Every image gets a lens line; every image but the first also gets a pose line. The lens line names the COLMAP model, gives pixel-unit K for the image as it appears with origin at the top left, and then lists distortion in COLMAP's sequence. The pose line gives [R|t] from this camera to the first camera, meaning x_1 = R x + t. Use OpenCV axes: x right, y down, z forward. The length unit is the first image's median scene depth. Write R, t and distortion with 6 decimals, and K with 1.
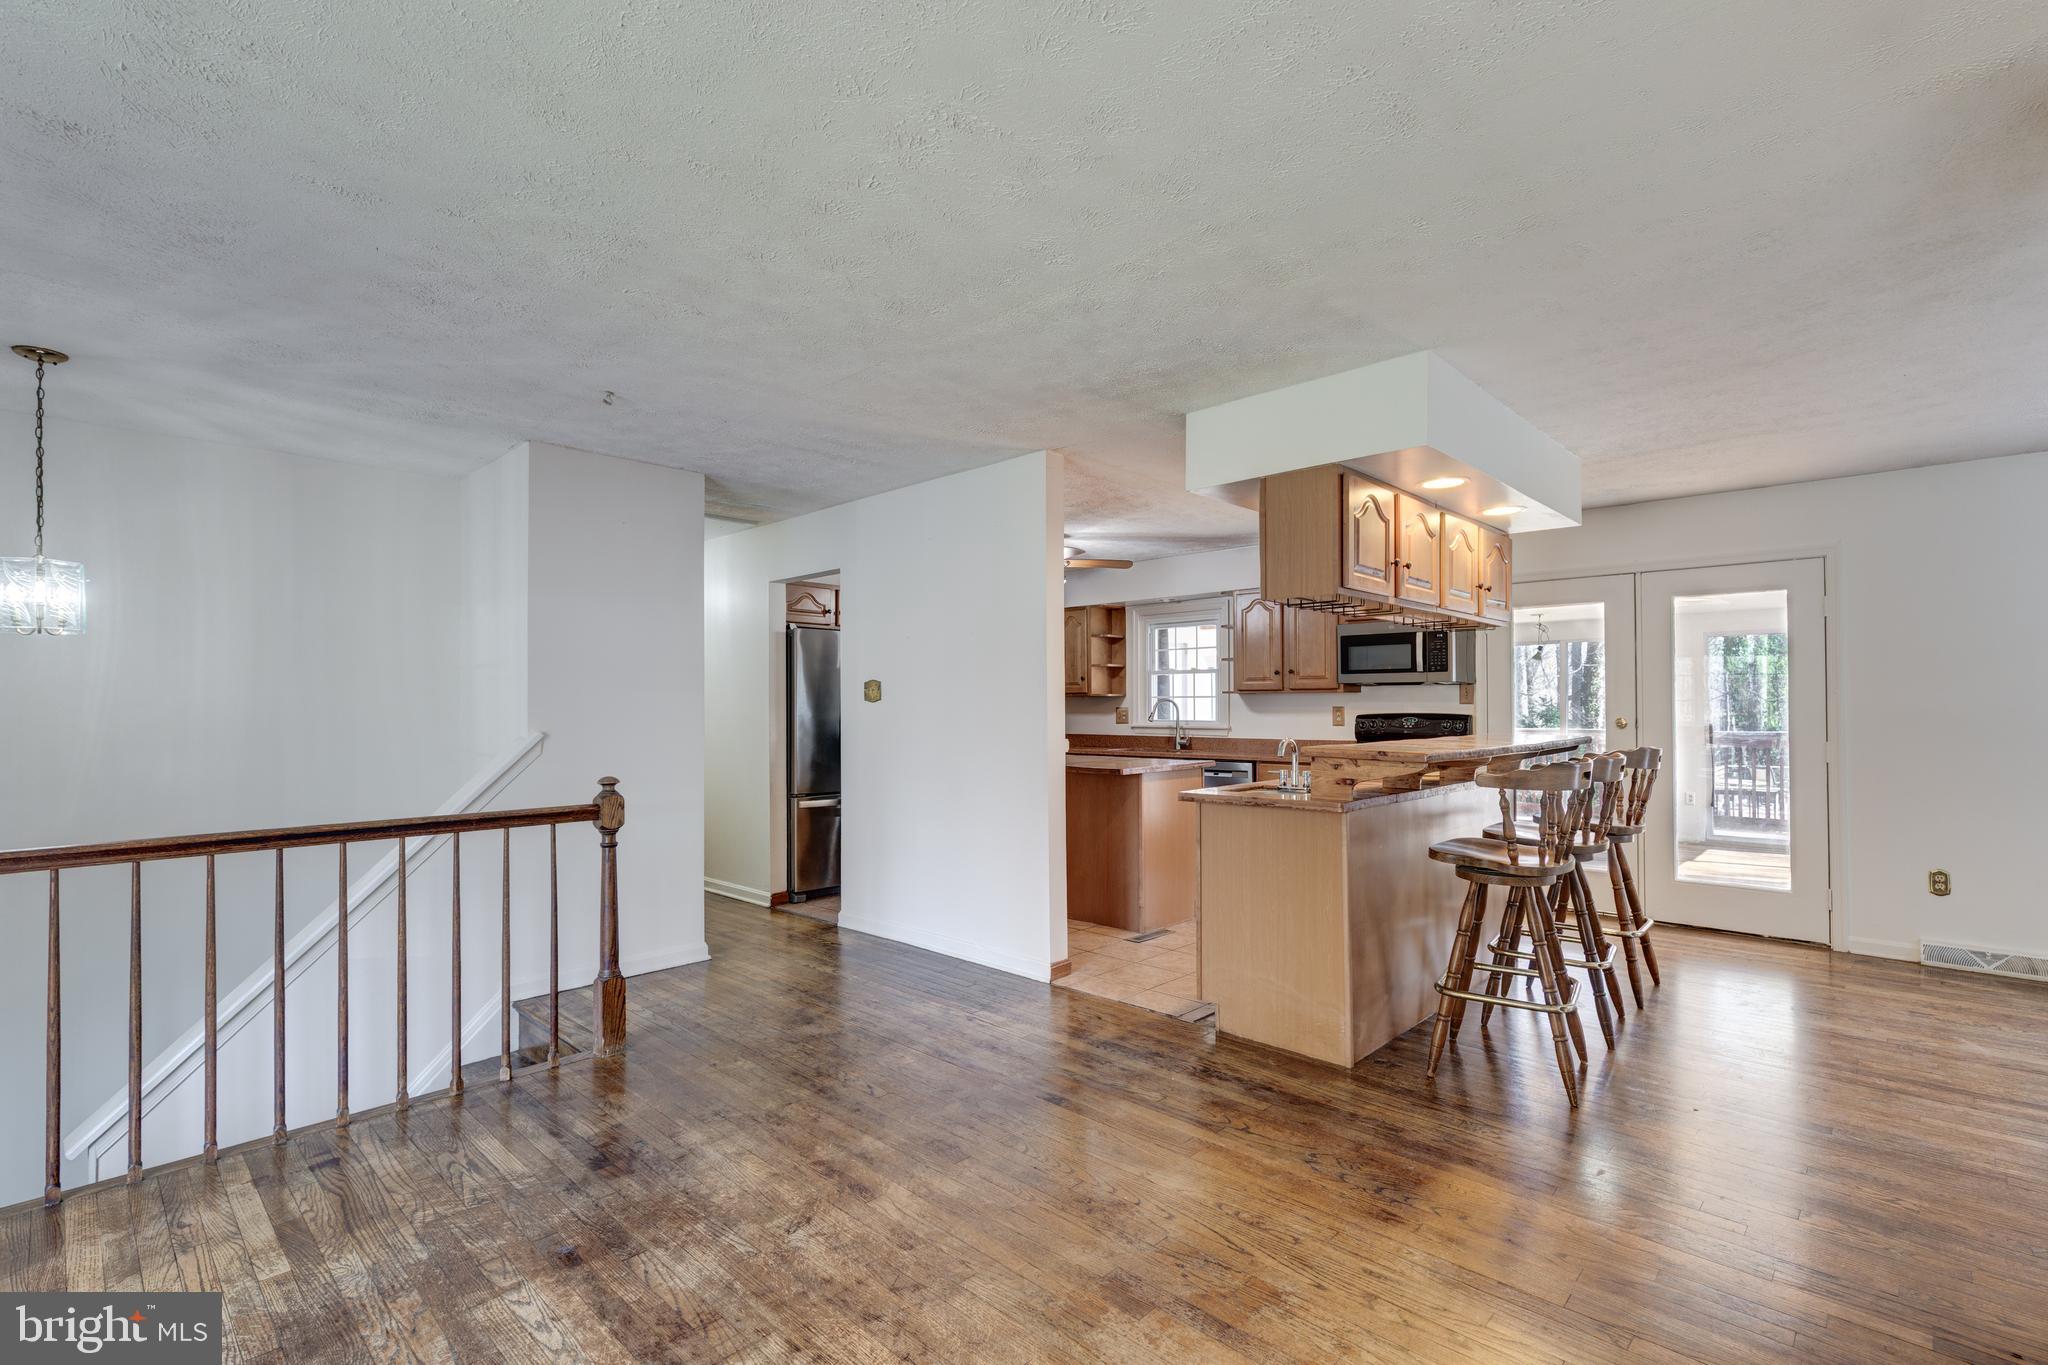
lens RADIAL K [[918.5, 0, 1027.5], [0, 918.5, 699.8], [0, 0, 1]] dist [0.003546, 0.000221]
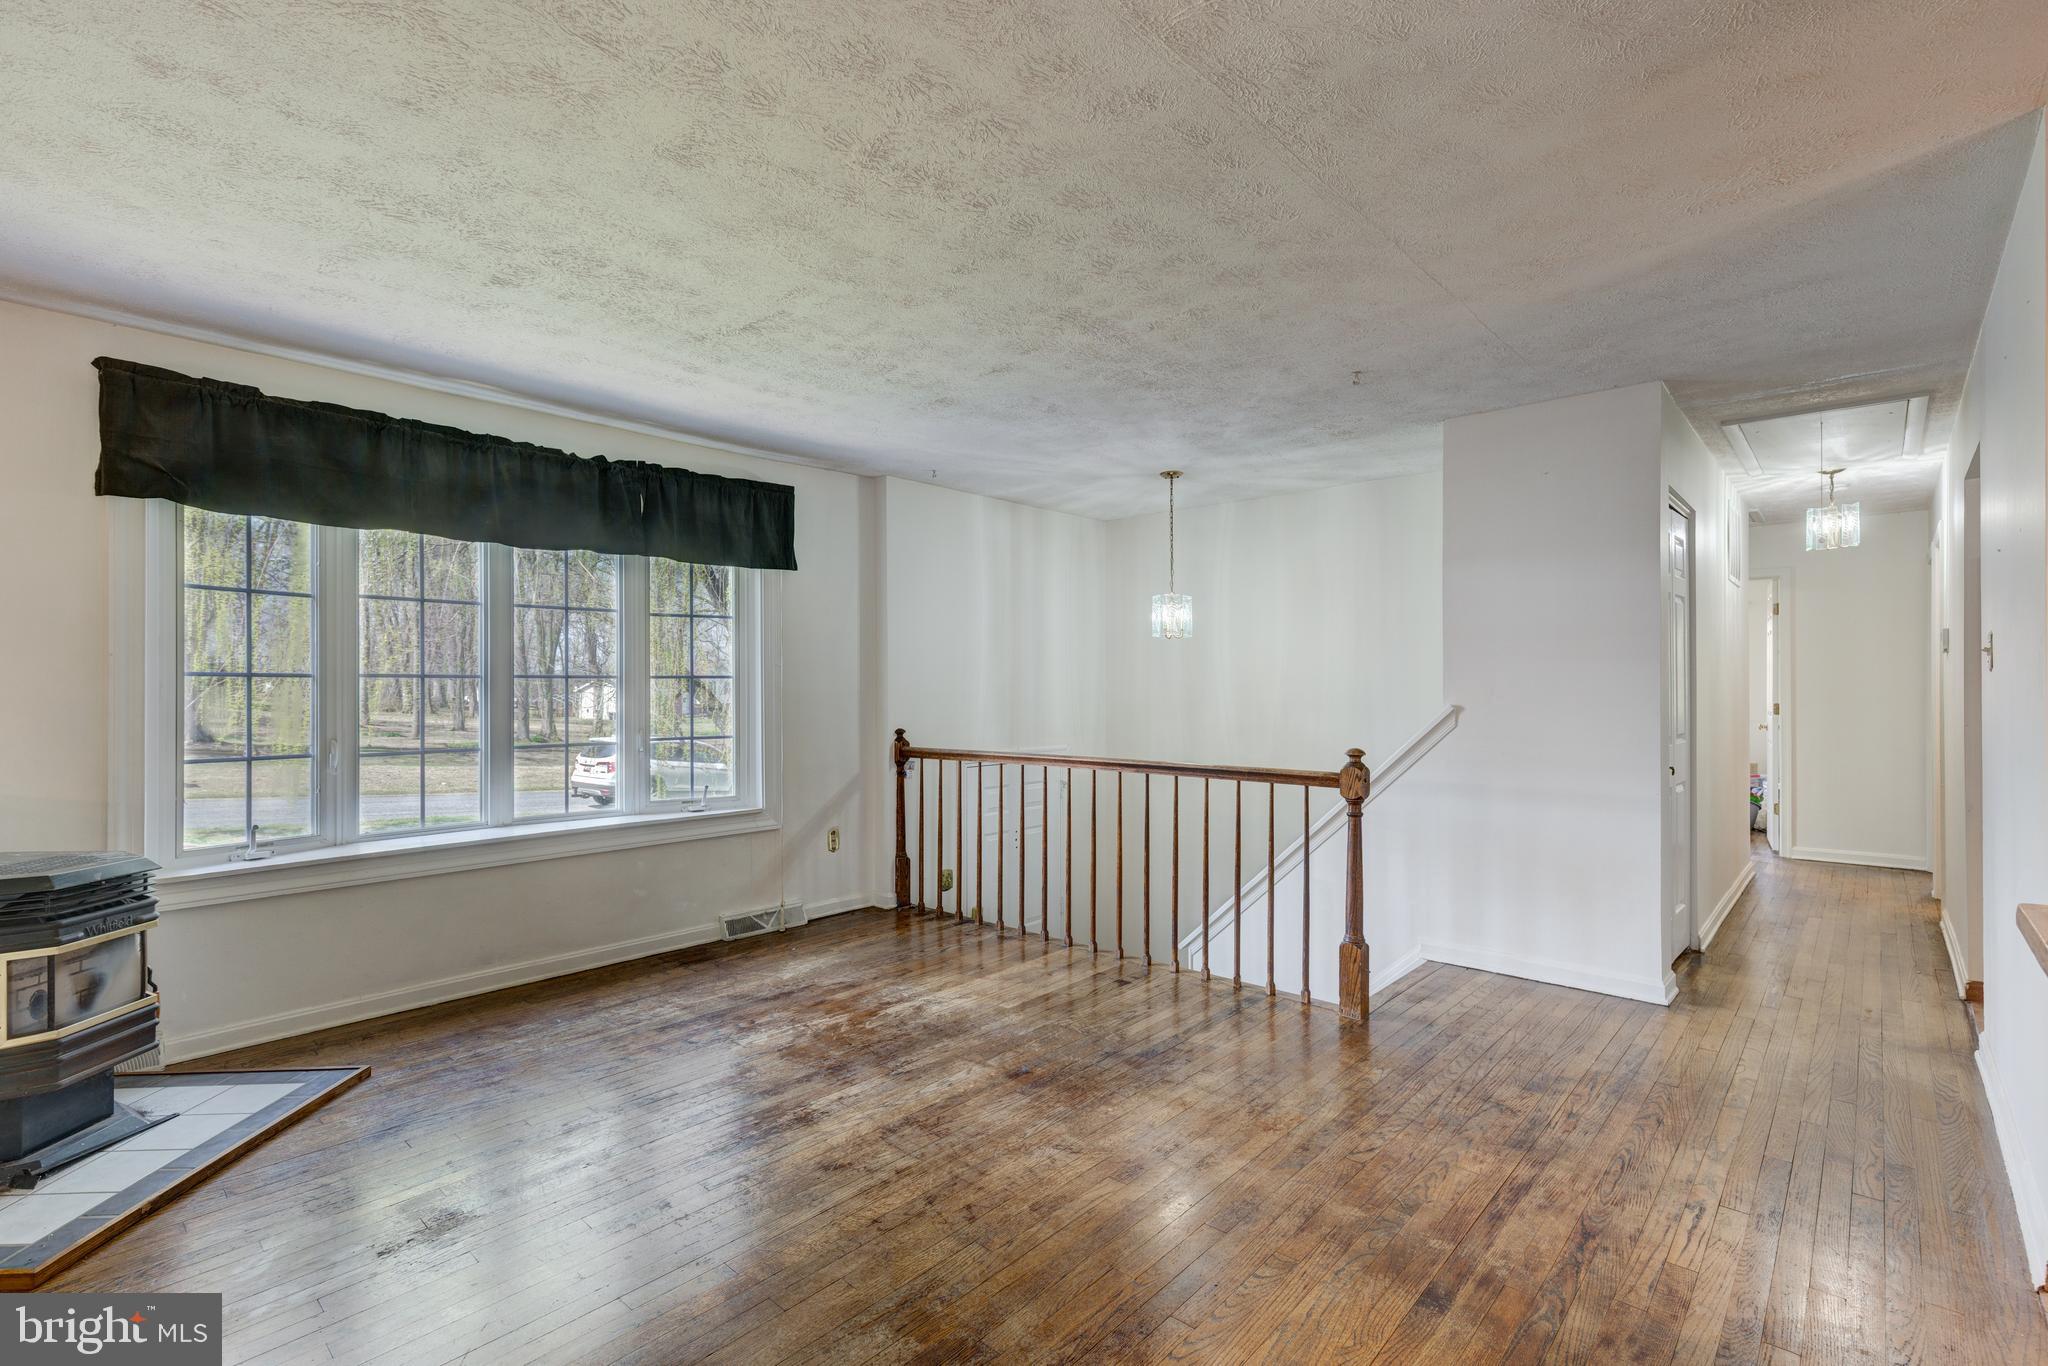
lens RADIAL K [[936.6, 0, 1057.1], [0, 936.6, 684.7], [0, 0, 1]] dist [0.002372, 0.000070]
pose [[0.037342, 0.003052, -0.999298, 0.784203], [0.010650, 0.999937, 0.003452, 0.007730], [0.999246, -0.010772, 0.037307, 0.852854]]
